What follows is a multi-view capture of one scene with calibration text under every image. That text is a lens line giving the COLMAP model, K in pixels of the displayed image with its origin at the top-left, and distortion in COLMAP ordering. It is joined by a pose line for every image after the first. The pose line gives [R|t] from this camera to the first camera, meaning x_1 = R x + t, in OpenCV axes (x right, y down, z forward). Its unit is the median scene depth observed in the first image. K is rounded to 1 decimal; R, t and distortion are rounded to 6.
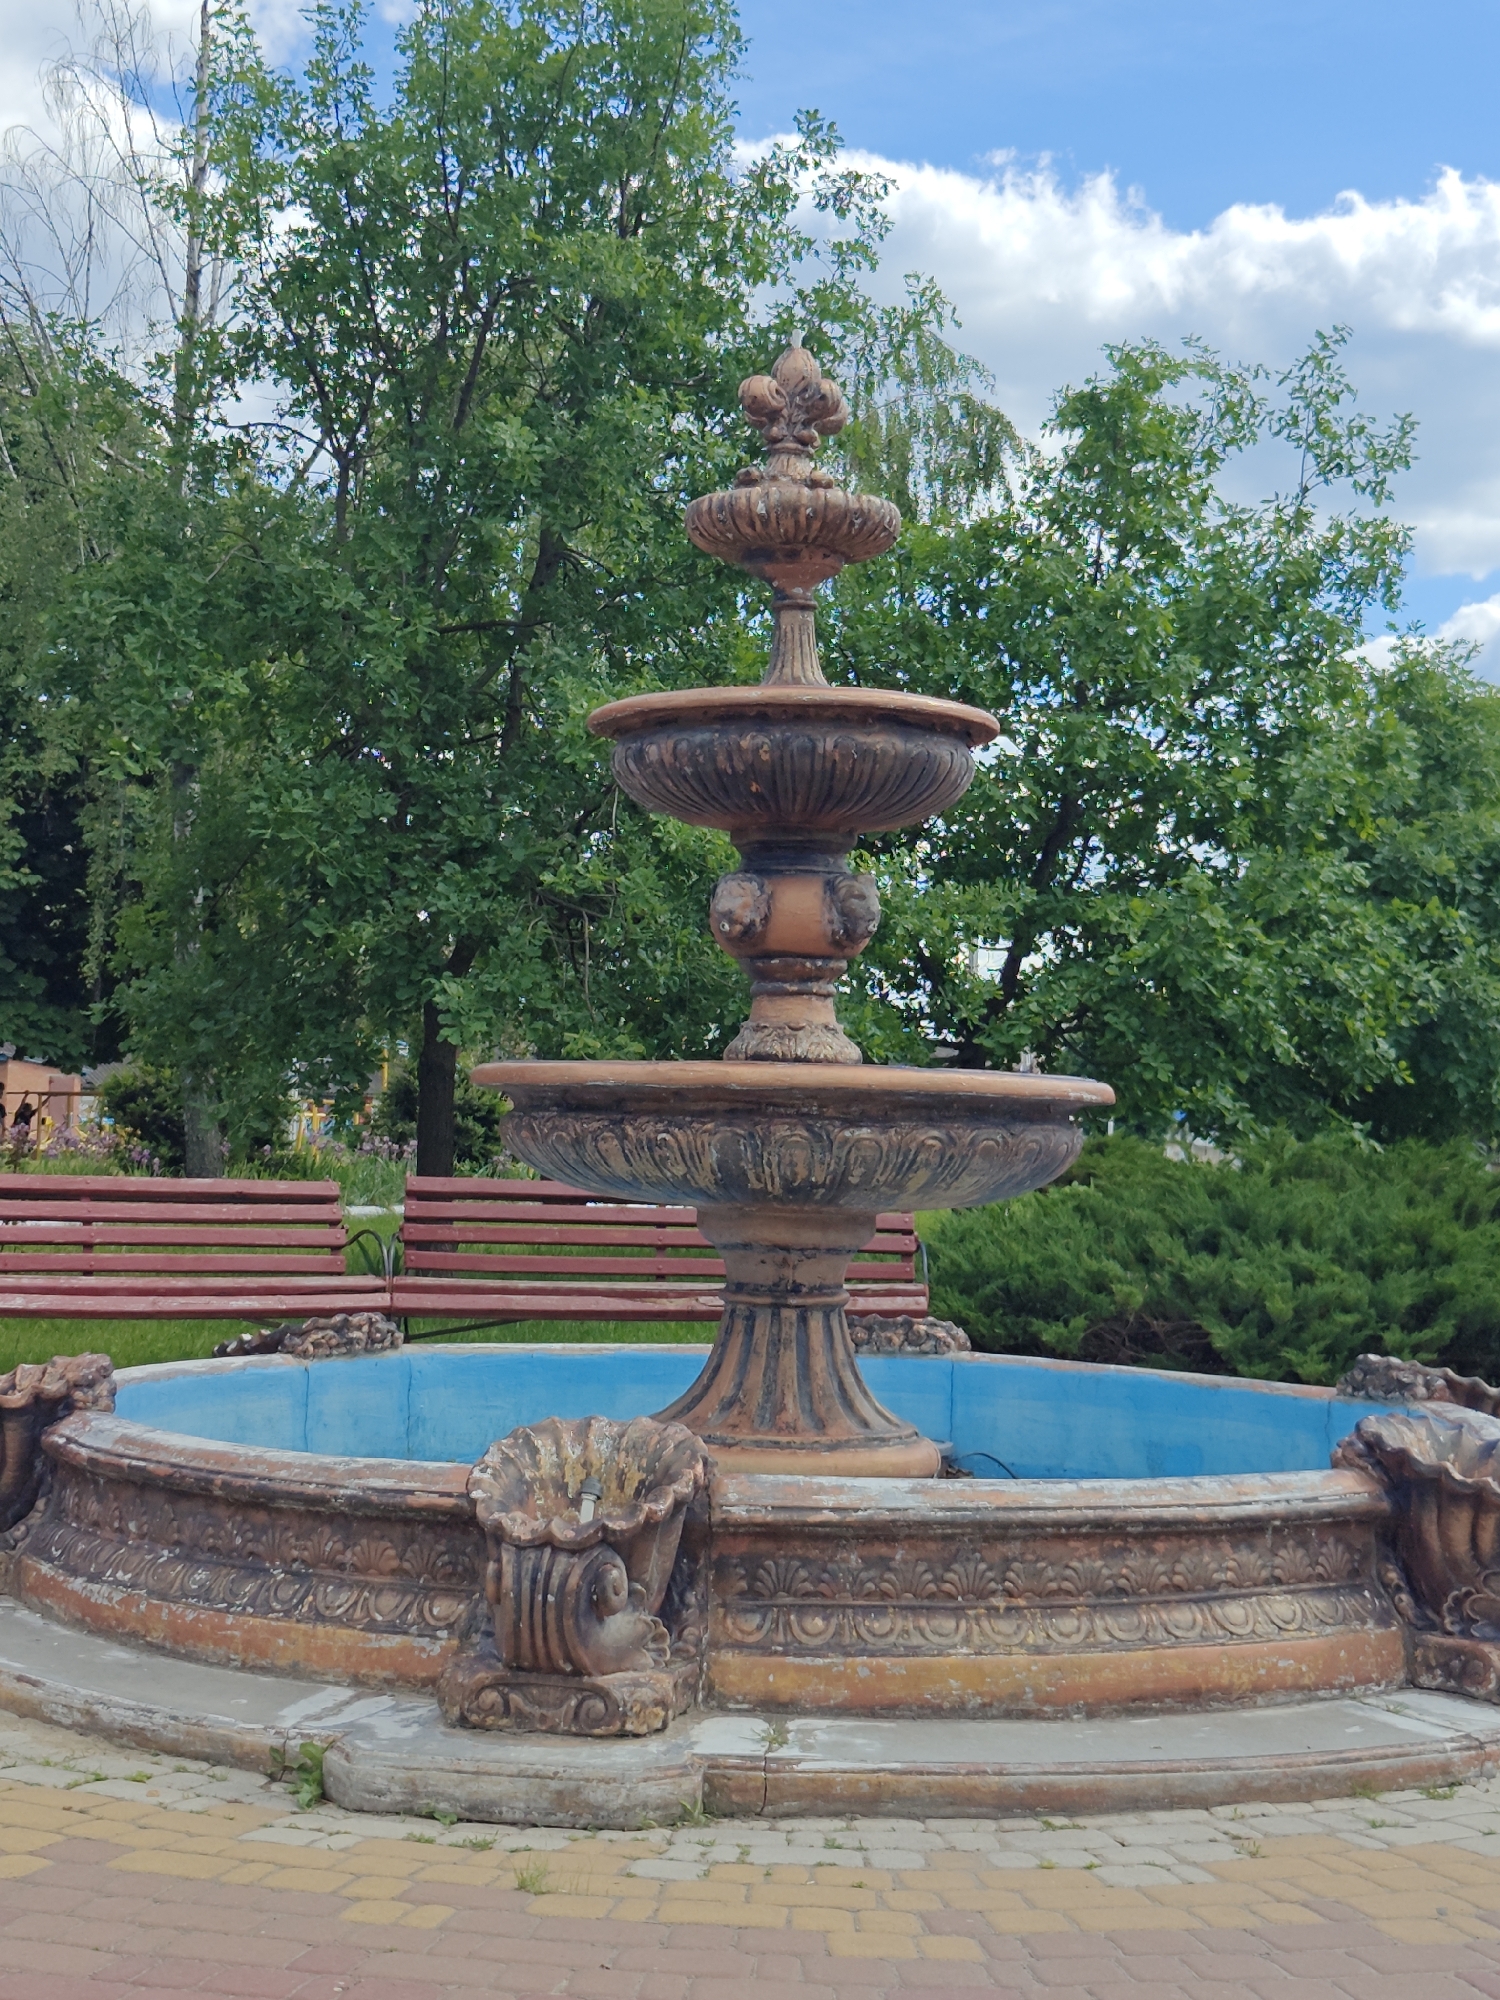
lens RADIAL K [[2820.4, 0, 757.0], [0, 2820.4, 1013.5], [0, 0, 1]] dist [0.107221, 0.000000]
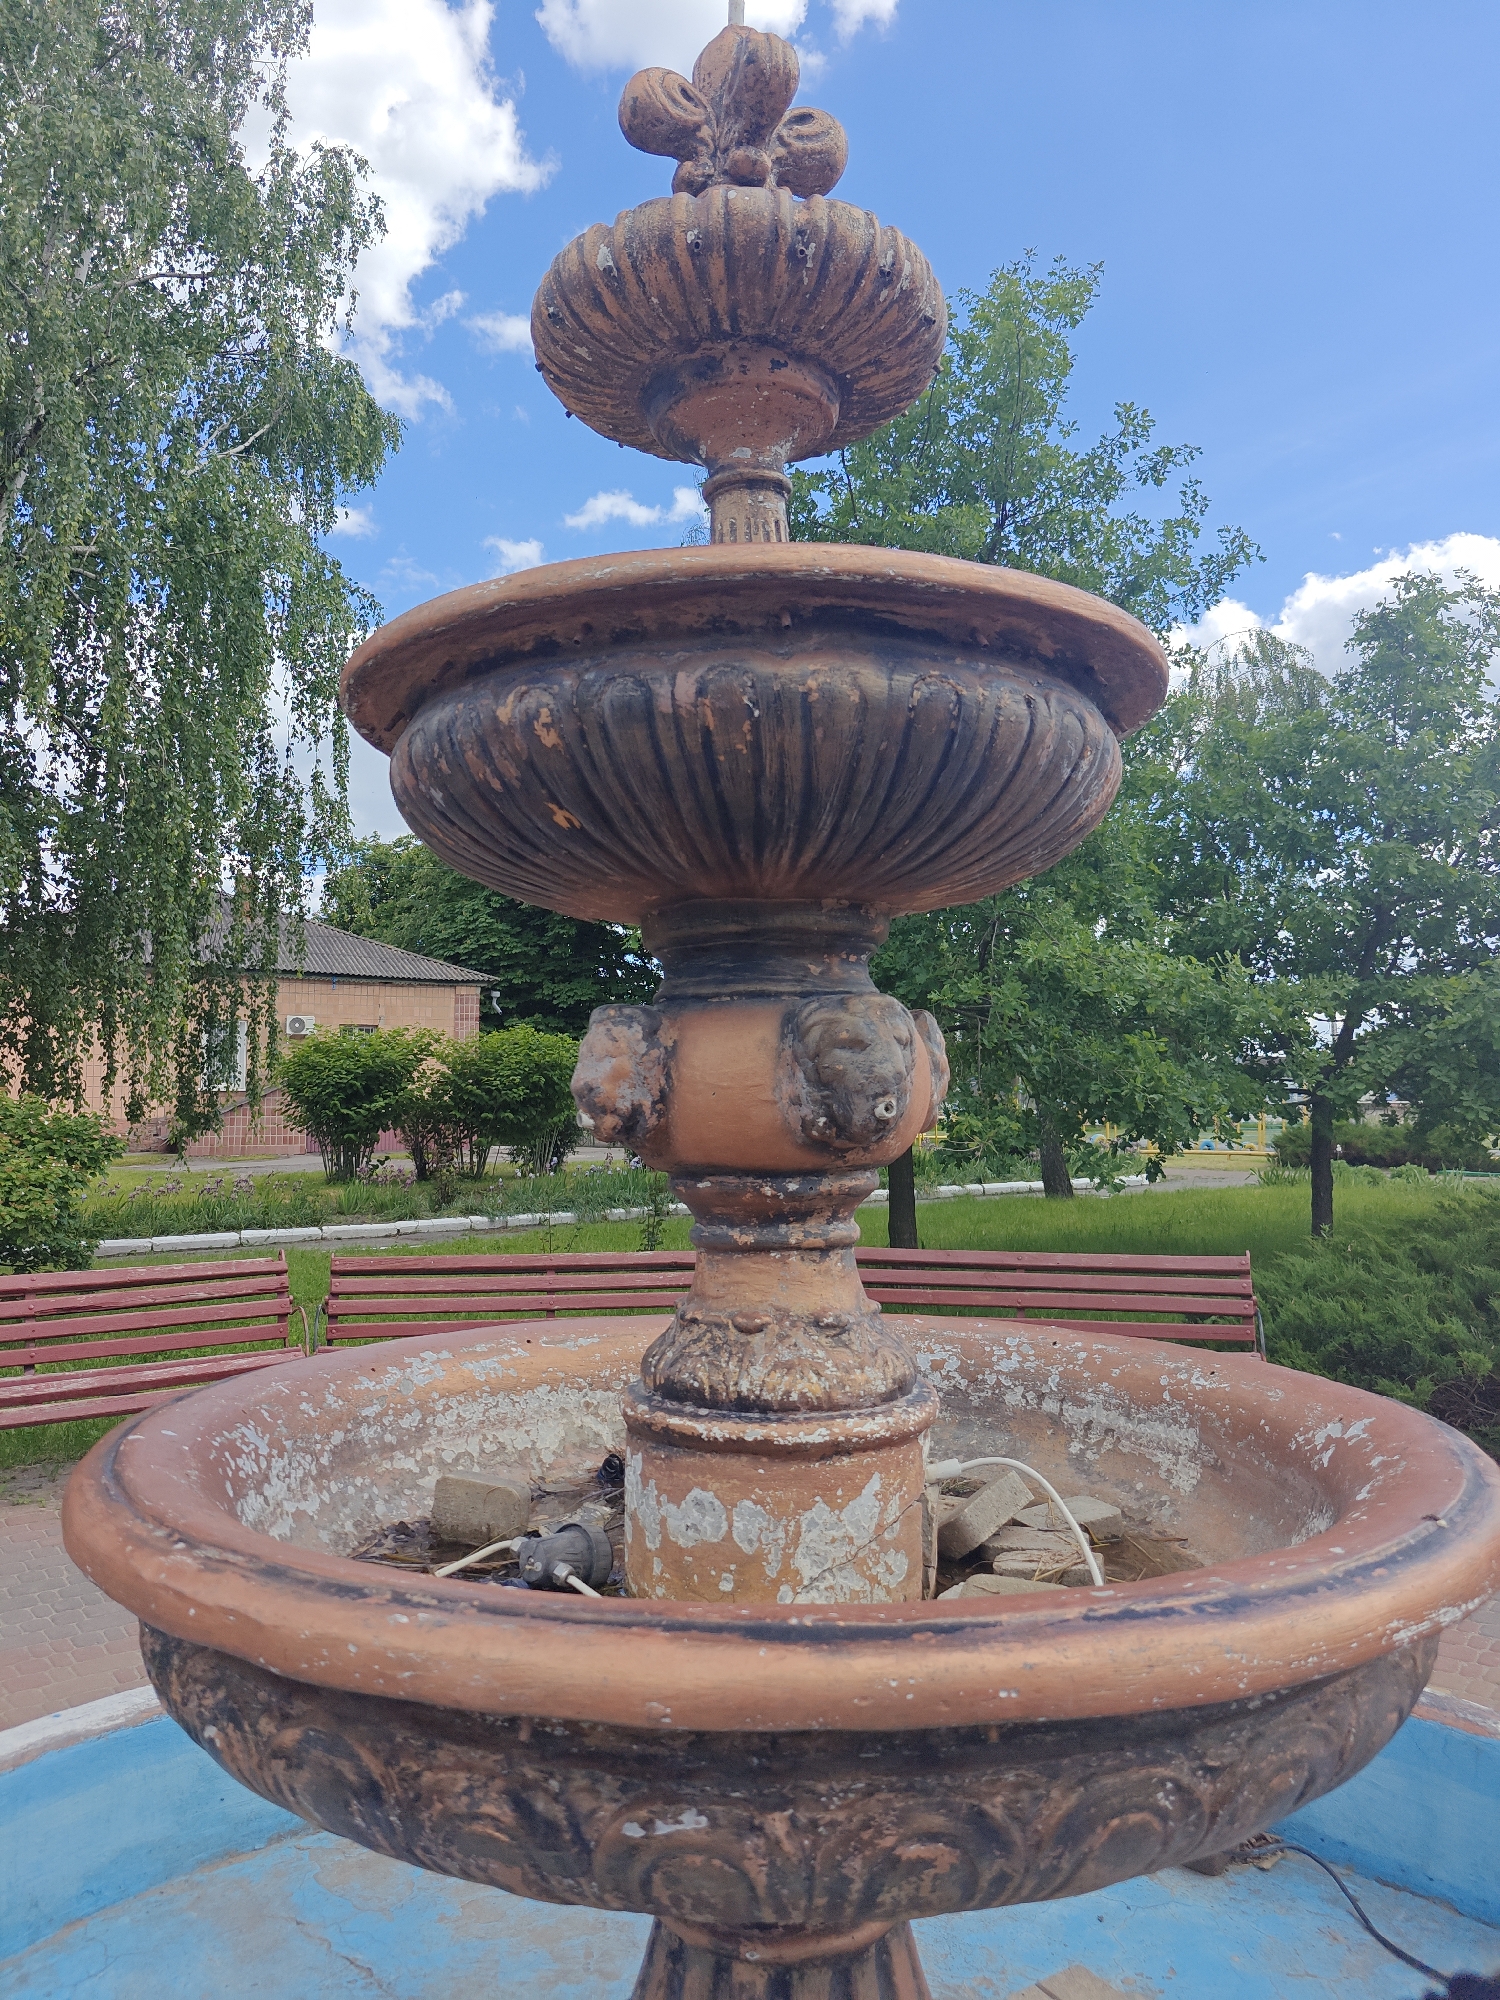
lens RADIAL K [[1358.4, 0, 735.4], [0, 1358.4, 984.6], [0, 0, 1]] dist [0.035944, -0.034801]
pose [[0.941445, -0.063035, -0.331221, 0.078965], [0.045083, 0.997081, -0.061615, -0.032934], [0.334138, 0.043075, 0.941539, 0.675015]]
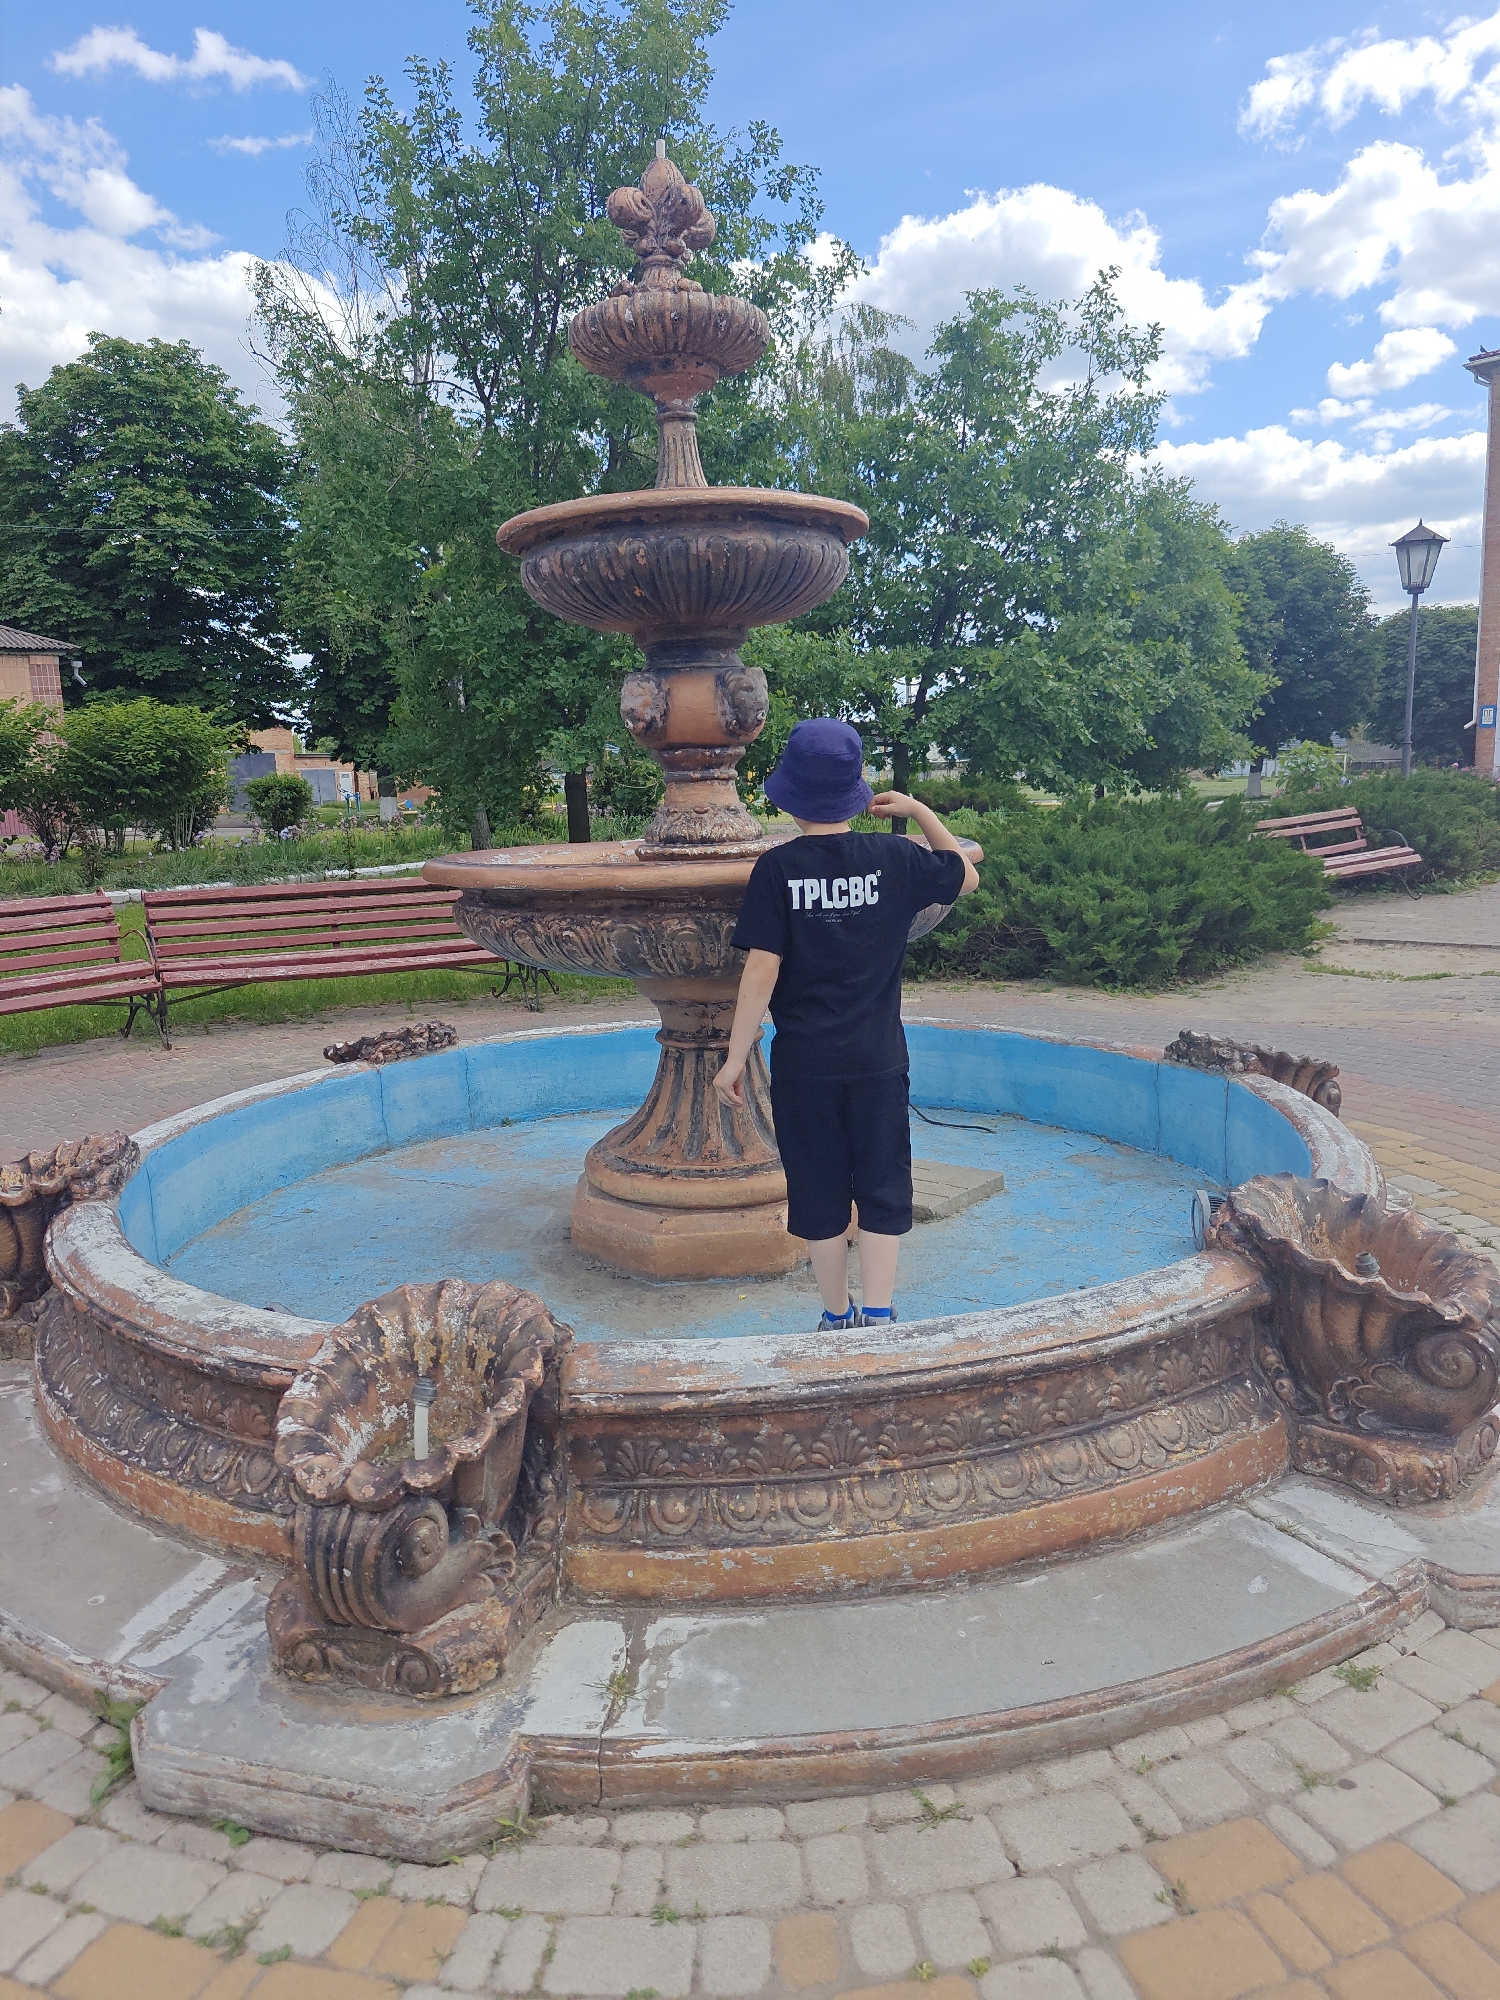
lens RADIAL K [[1358.4, 0, 747.4], [0, 1358.4, 1006.9], [0, 0, 1]] dist [0.035944, -0.034801]
pose [[0.997079, -0.054214, -0.053803, 0.050105], [0.064261, 0.976176, 0.207246, -0.025993], [0.041286, -0.210098, 0.976808, 0.385498]]
